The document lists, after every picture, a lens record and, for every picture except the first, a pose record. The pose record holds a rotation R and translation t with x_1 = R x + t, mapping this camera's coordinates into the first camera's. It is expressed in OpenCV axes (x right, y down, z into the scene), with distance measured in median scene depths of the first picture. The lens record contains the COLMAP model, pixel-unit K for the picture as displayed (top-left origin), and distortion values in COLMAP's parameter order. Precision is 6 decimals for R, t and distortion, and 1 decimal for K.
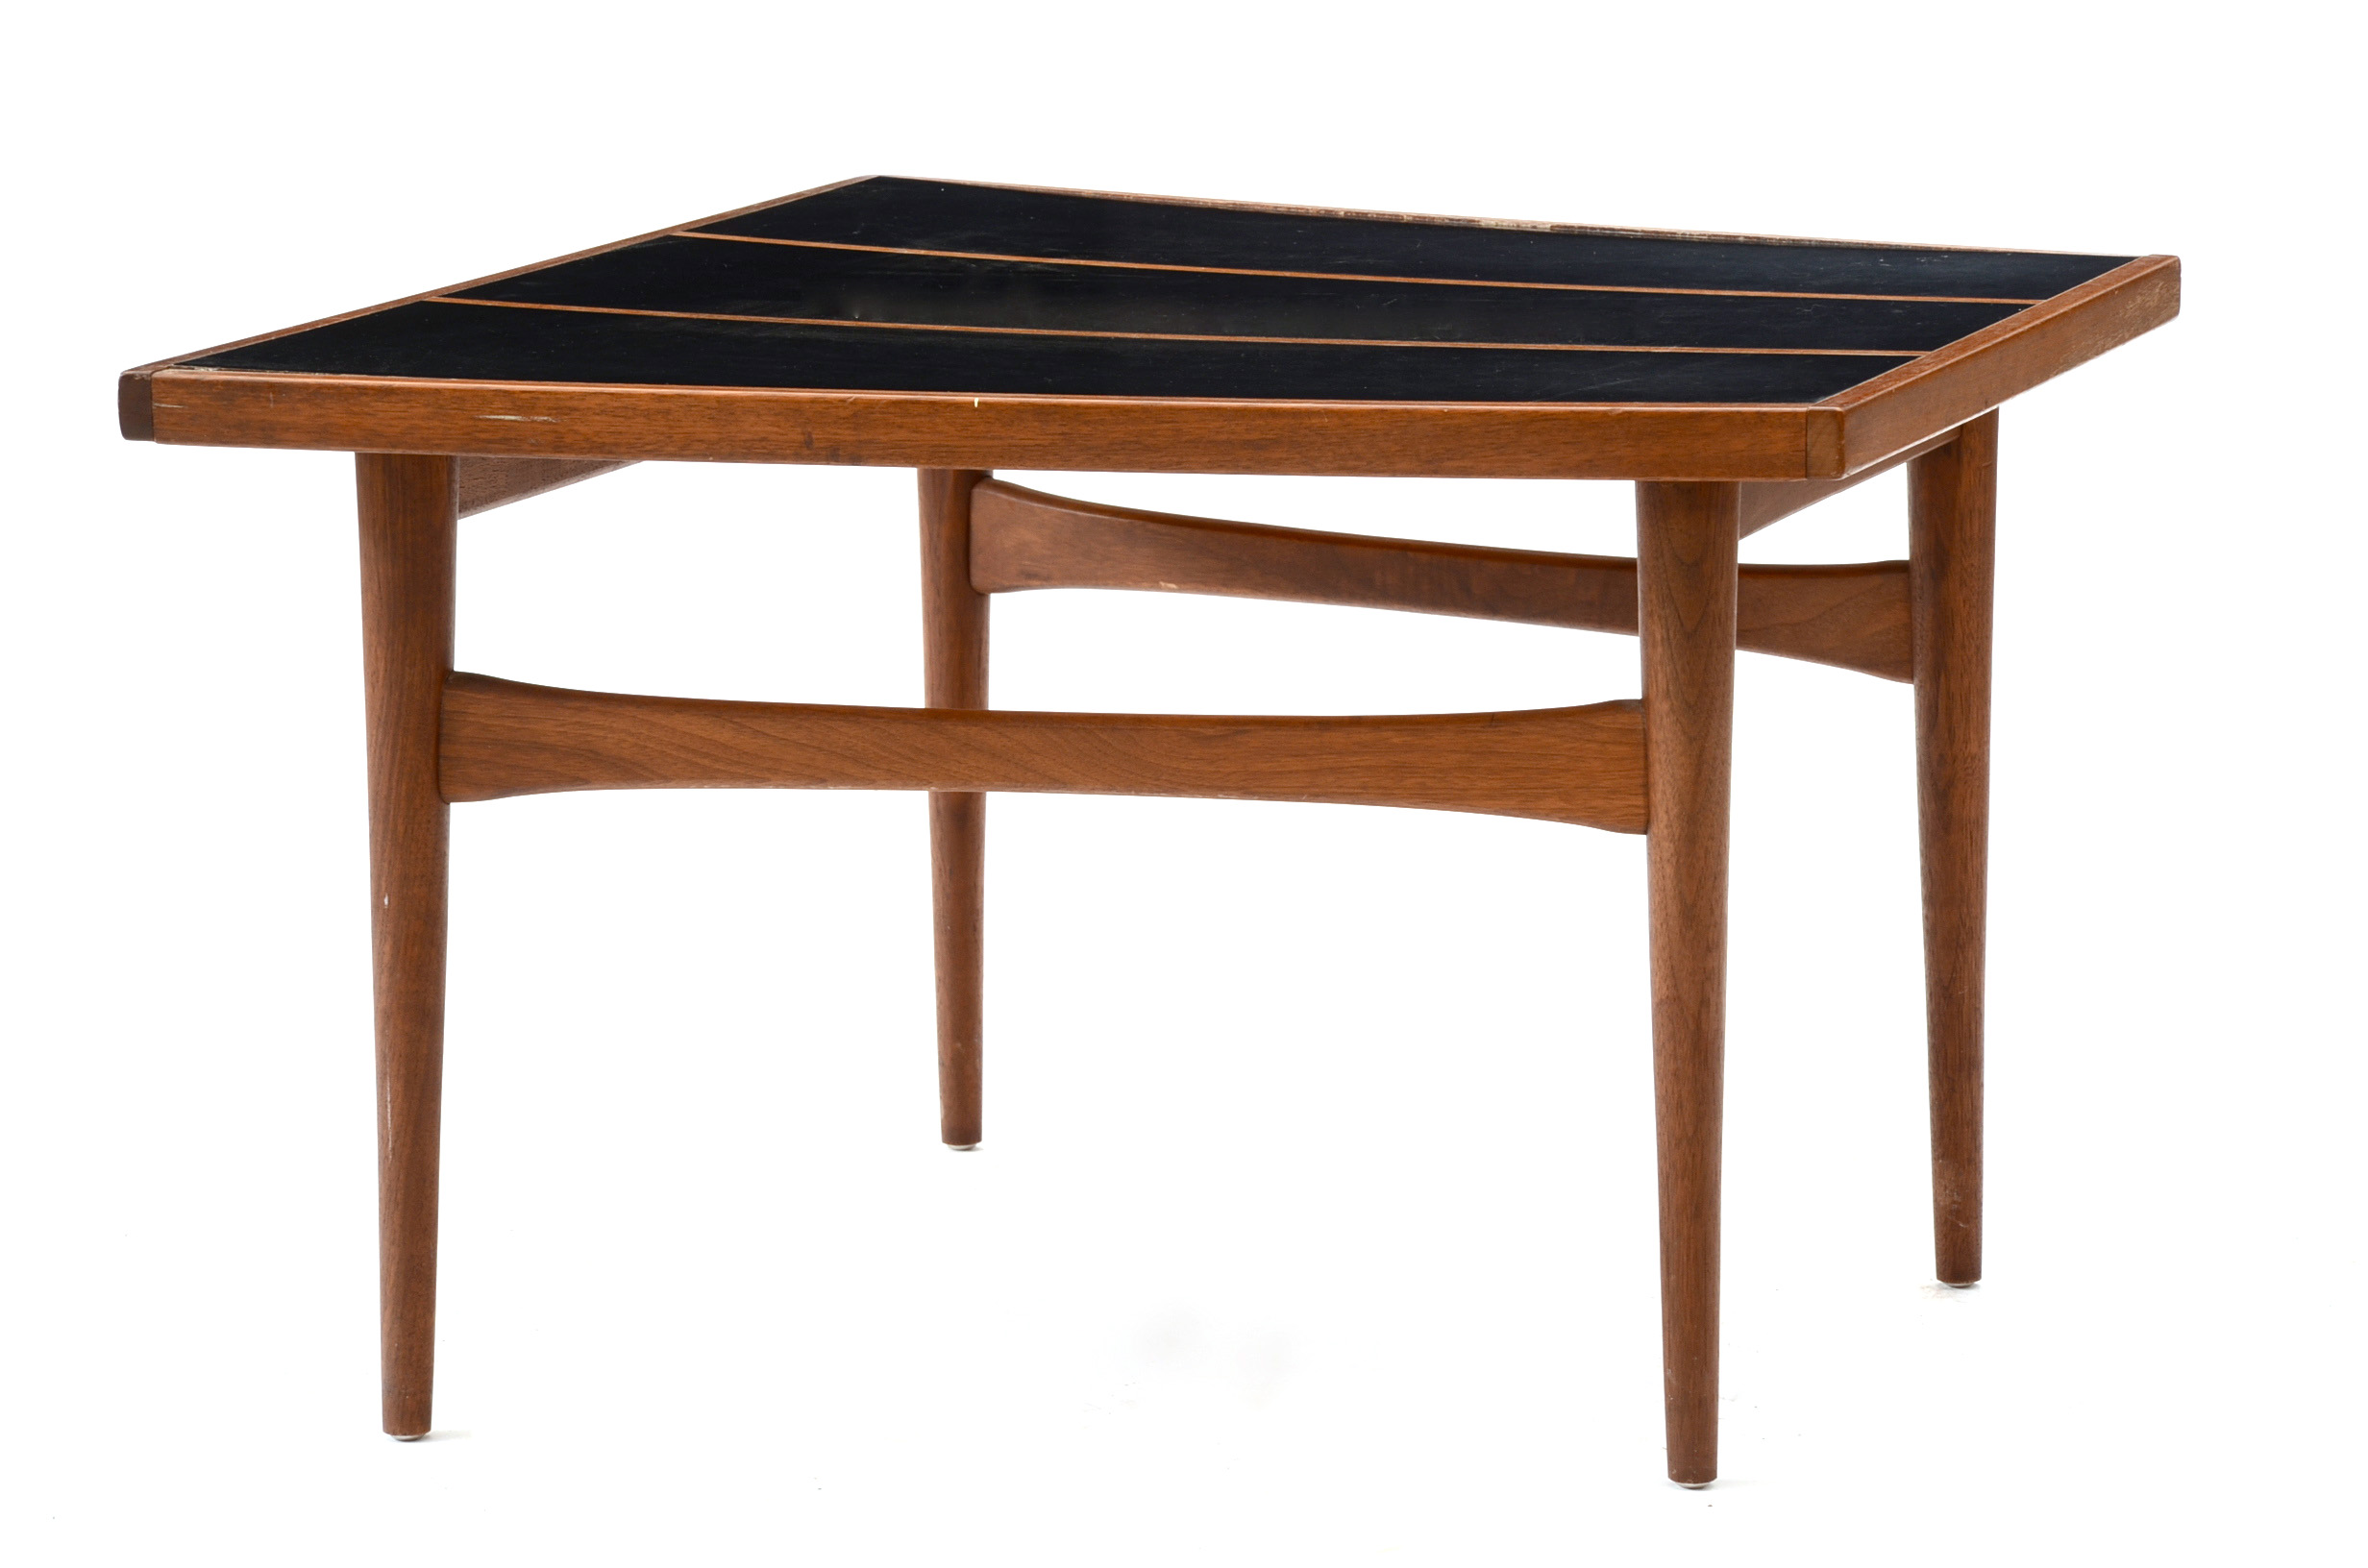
lens RADIAL K [[9061.8, 0, 1184.0], [0, 9061.8, 784.0], [0, 0, 1]] dist [1.776519, 1.242758]
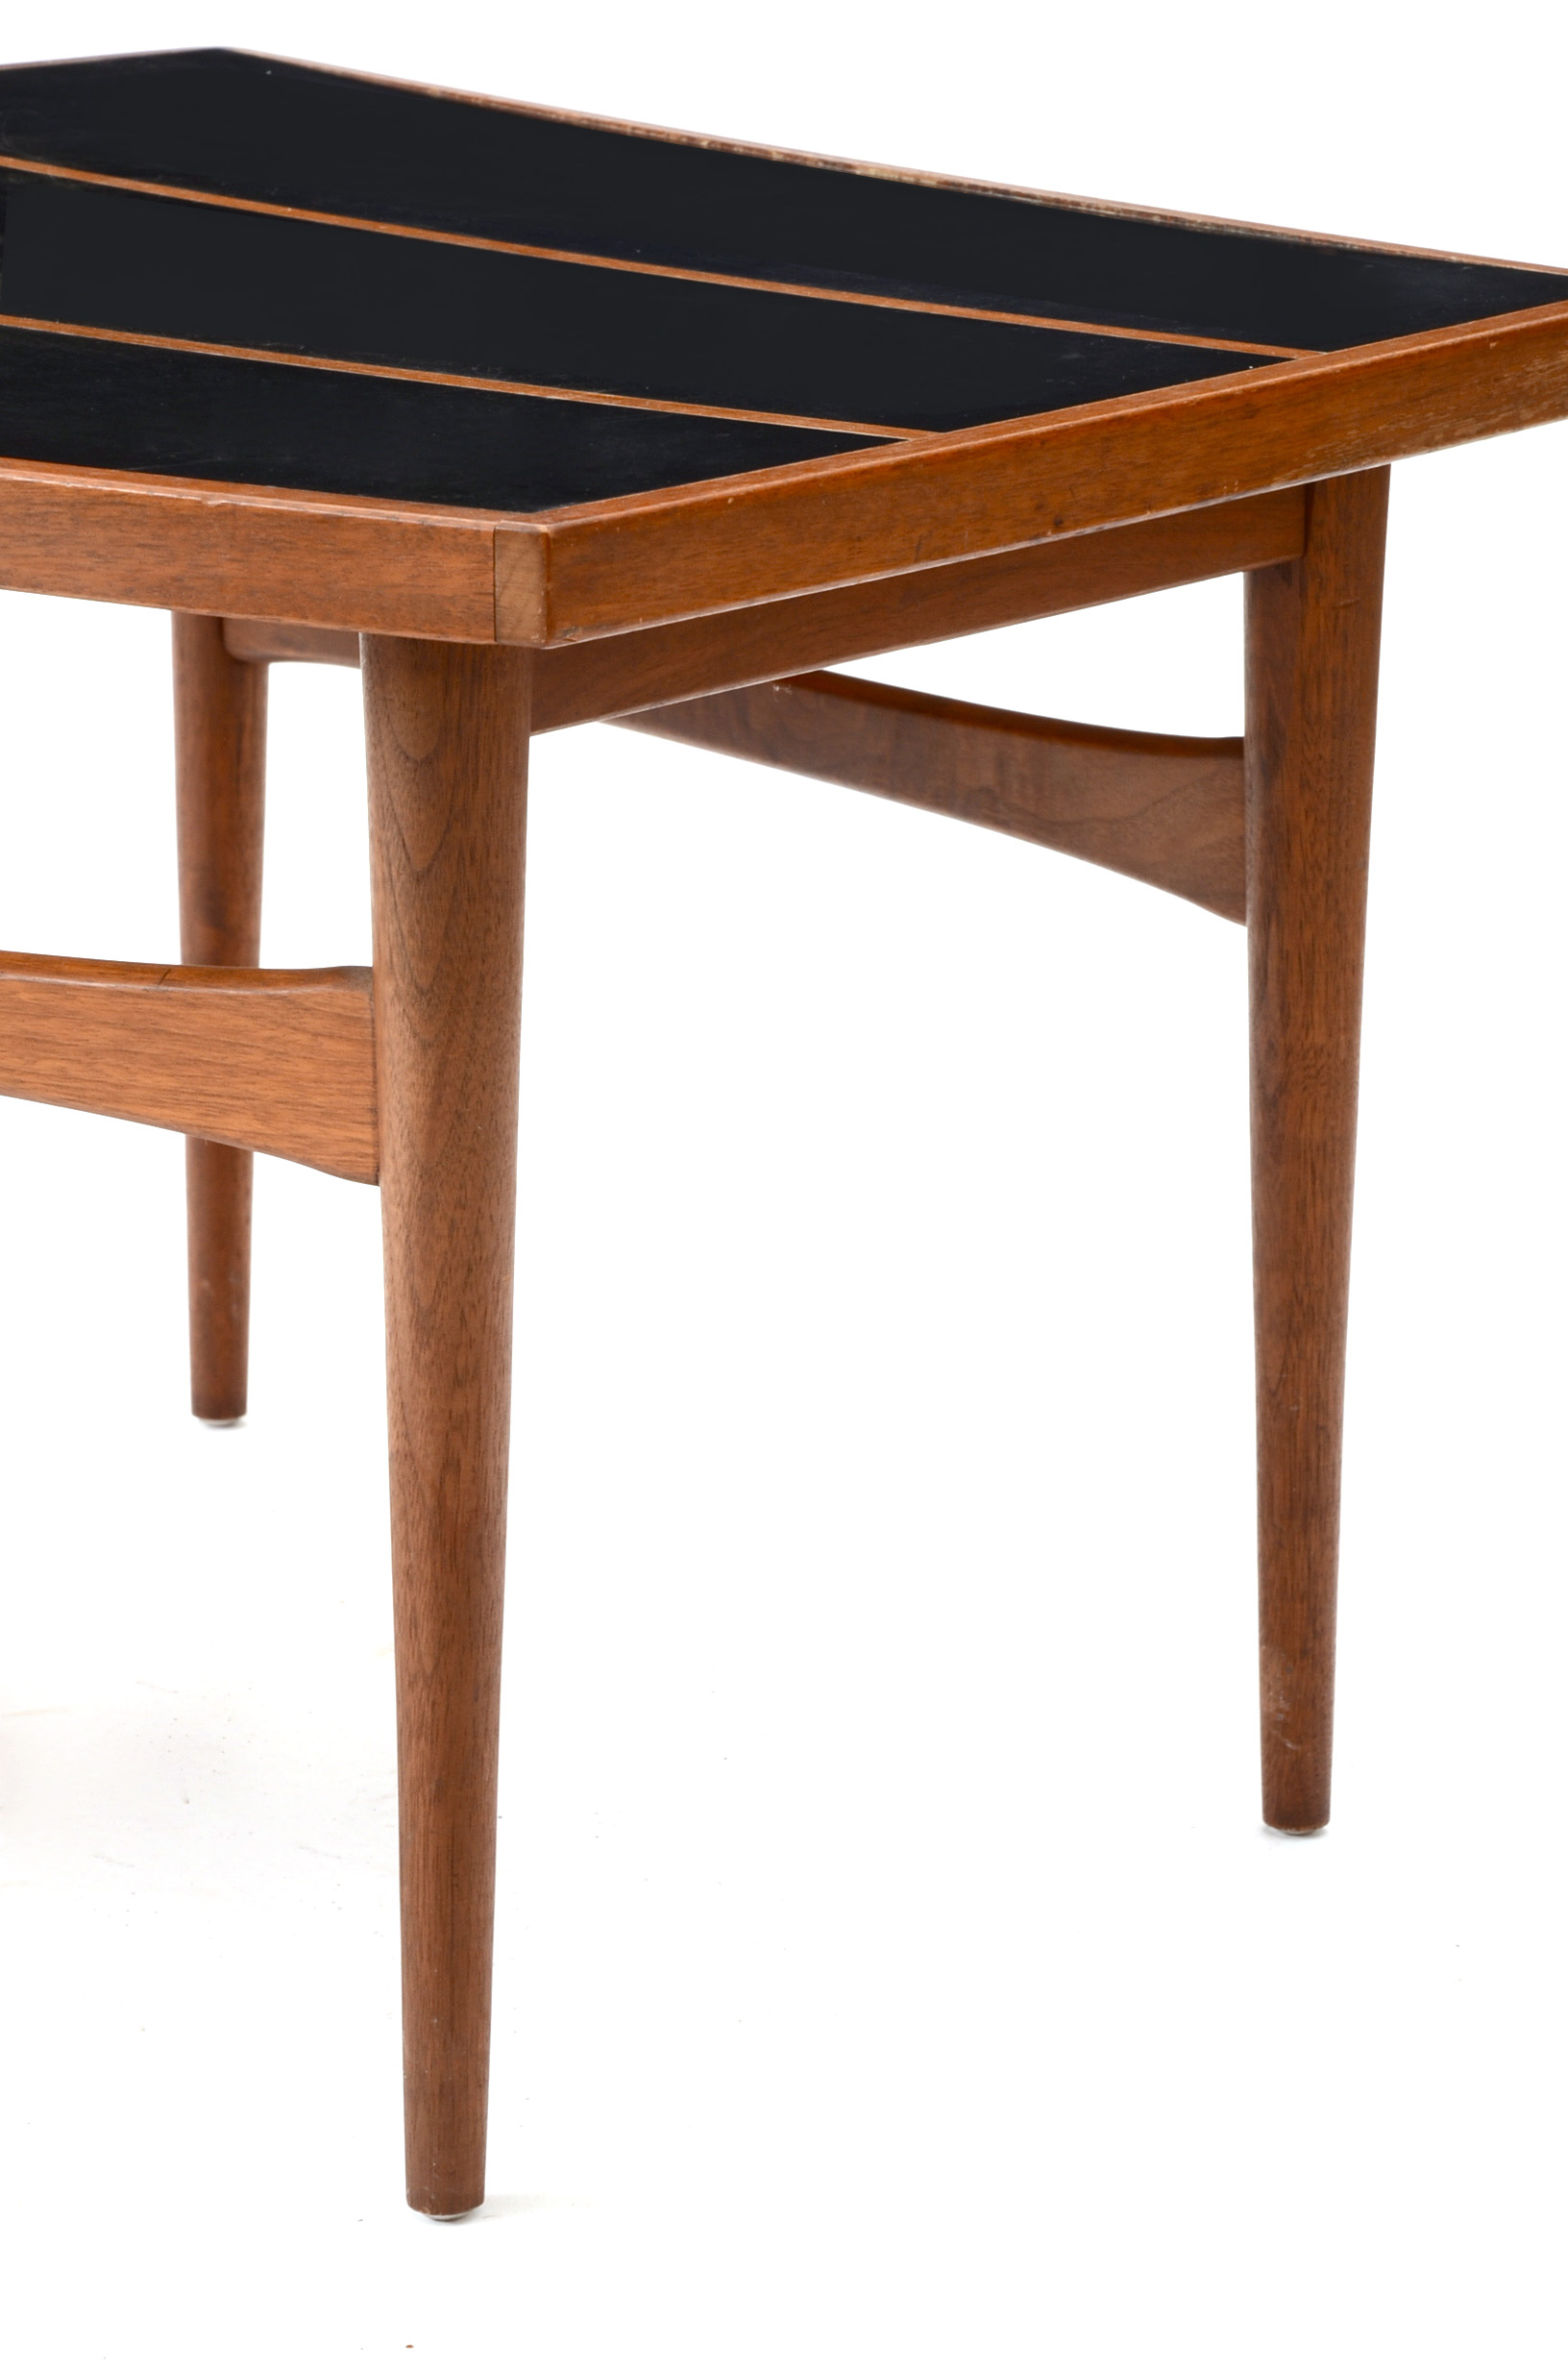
lens RADIAL K [[7512.0, 0, 784.0], [0, 7512.0, 1184.0], [0, 0, 1]] dist [0.842206, -1.186660]
pose [[0.951349, 0.096052, -0.292760, 0.225803], [-0.072153, 0.993198, 0.091390, -0.043246], [0.299547, -0.065820, 0.951808, 0.521102]]
